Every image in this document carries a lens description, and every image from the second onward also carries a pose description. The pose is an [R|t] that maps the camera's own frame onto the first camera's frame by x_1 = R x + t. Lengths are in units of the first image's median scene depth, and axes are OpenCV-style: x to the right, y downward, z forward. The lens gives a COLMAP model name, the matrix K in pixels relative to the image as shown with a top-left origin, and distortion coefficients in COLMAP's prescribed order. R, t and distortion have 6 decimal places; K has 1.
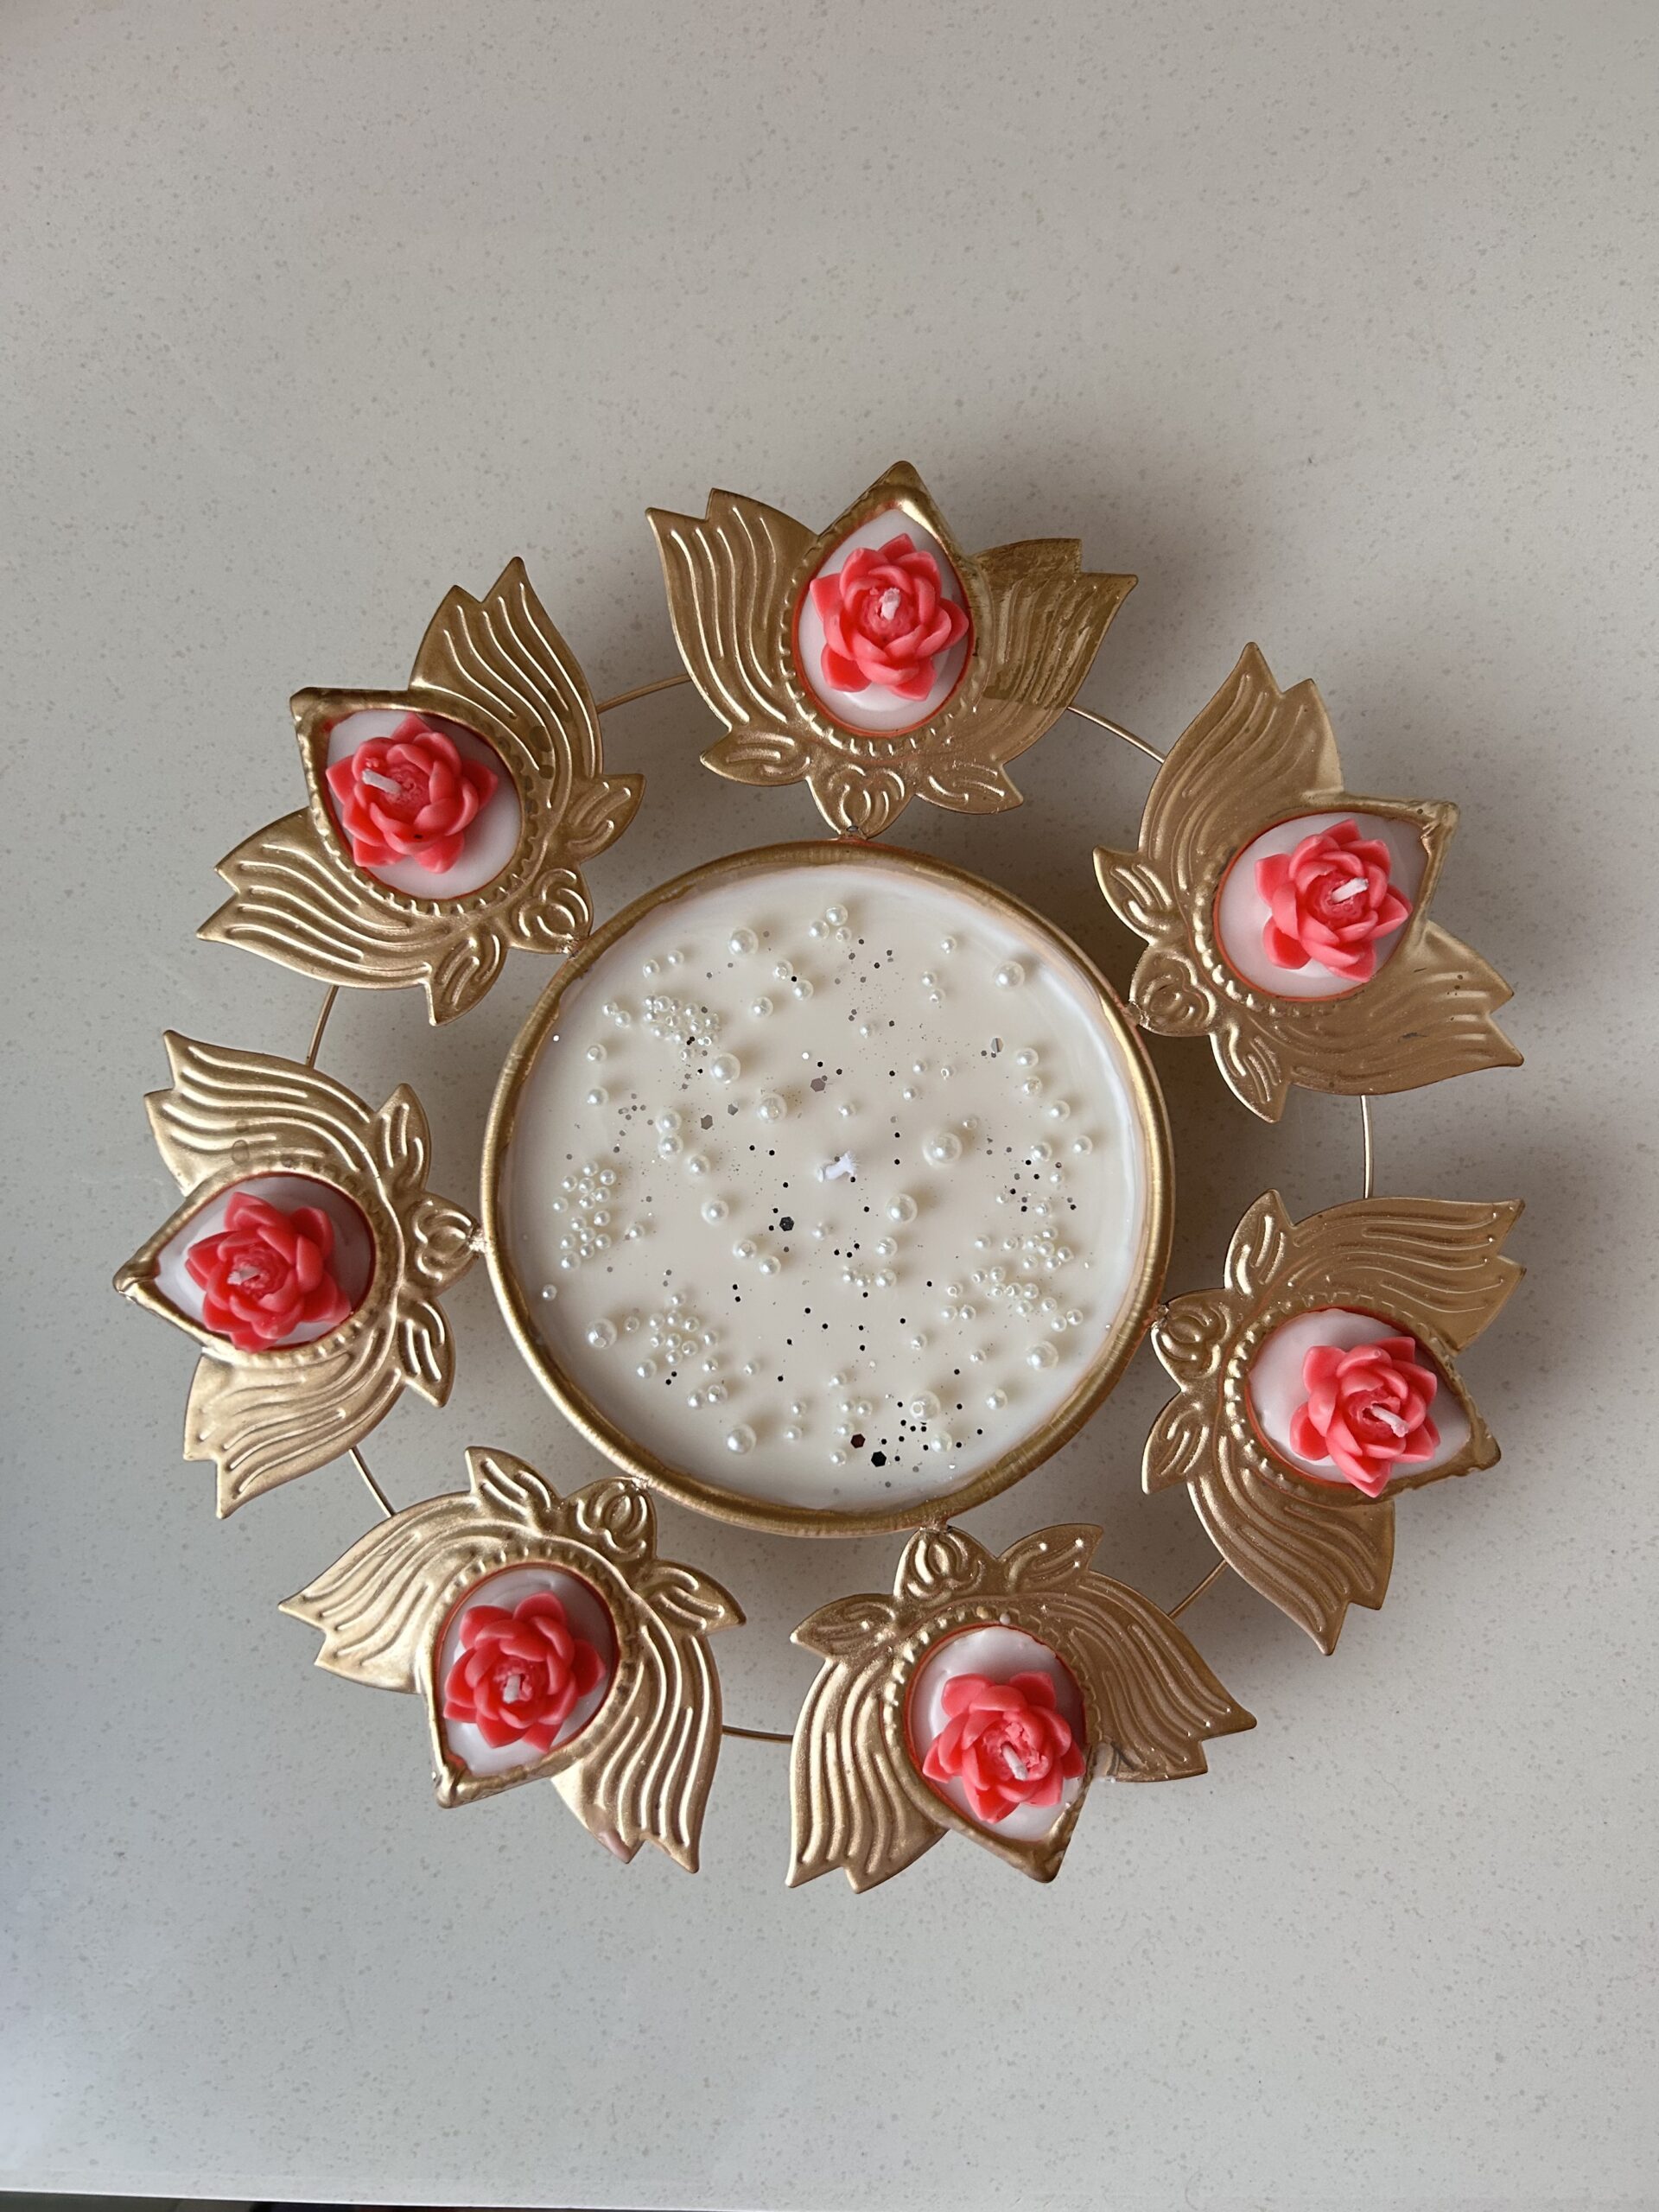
lens RADIAL K [[1760.9, 0, 837.6], [0, 1760.9, 1104.8], [0, 0, 1]] dist [-0.002716, -0.026724]
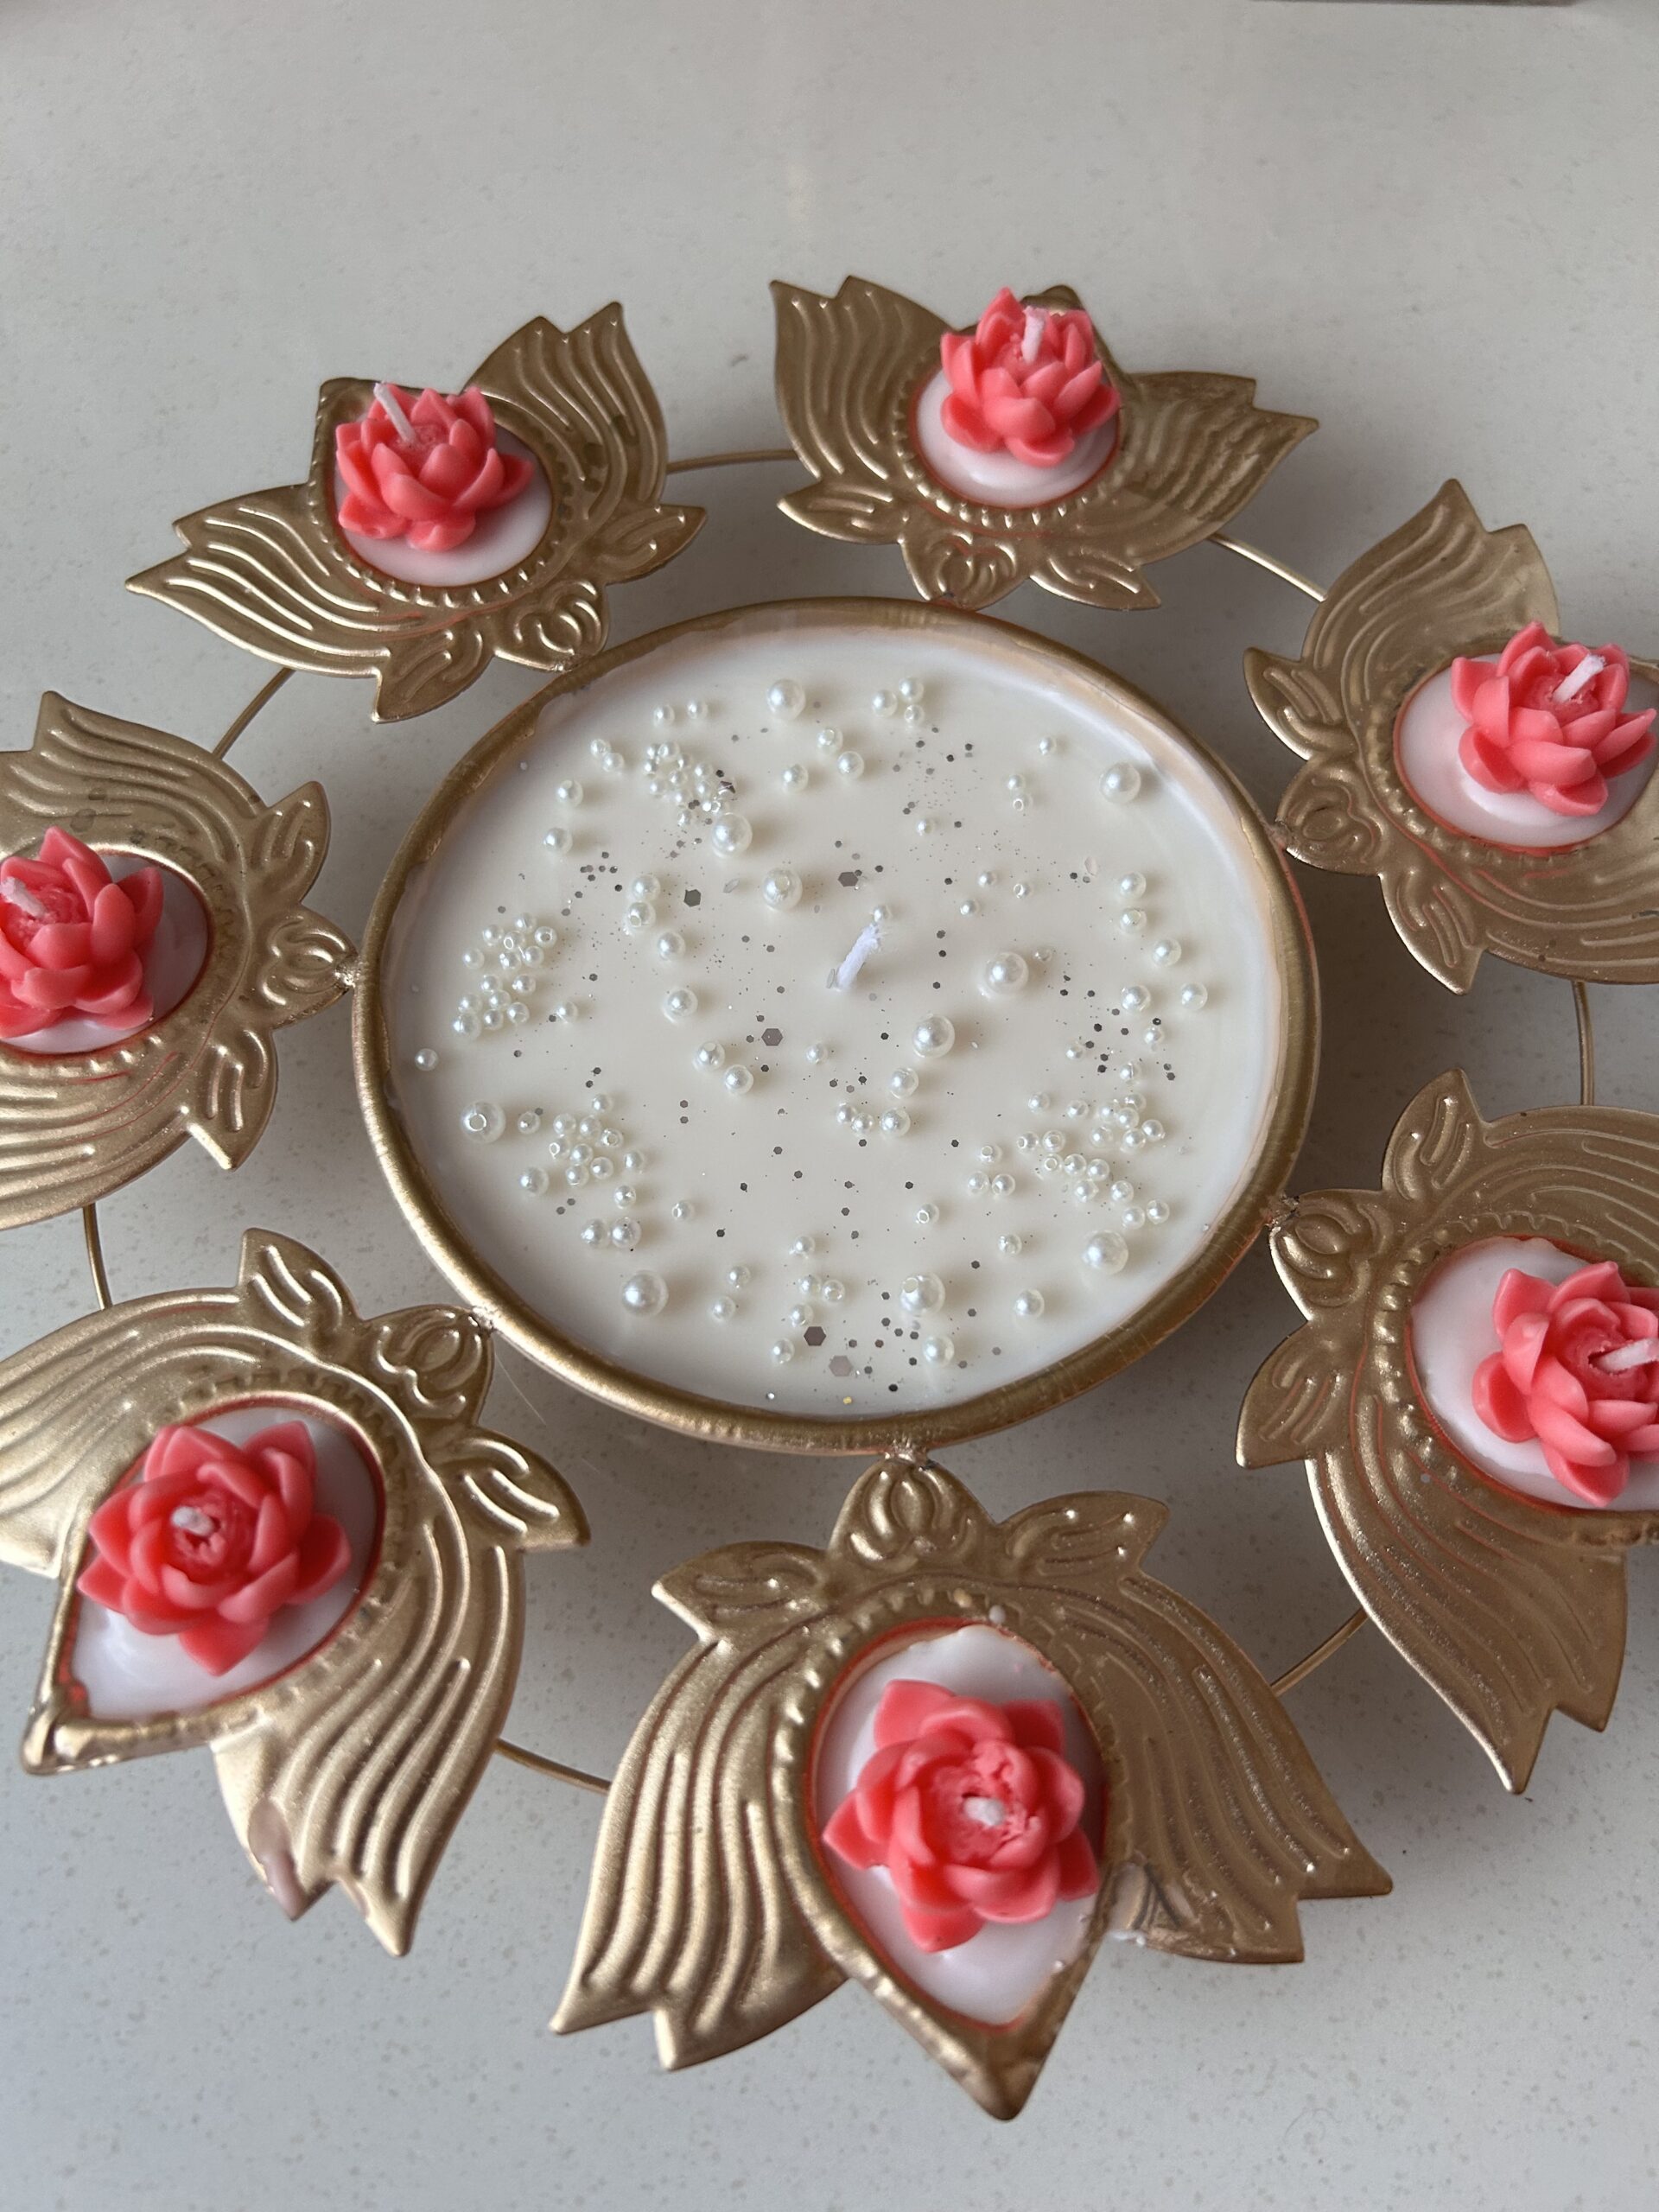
lens RADIAL K [[1760.9, 0, 837.6], [0, 1760.9, 1104.8], [0, 0, 1]] dist [-0.002716, -0.026724]
pose [[0.984267, 0.165552, -0.061741, 0.047180], [-0.176514, 0.905709, -0.385401, 0.370469], [-0.007885, 0.390236, 0.920681, 0.351491]]
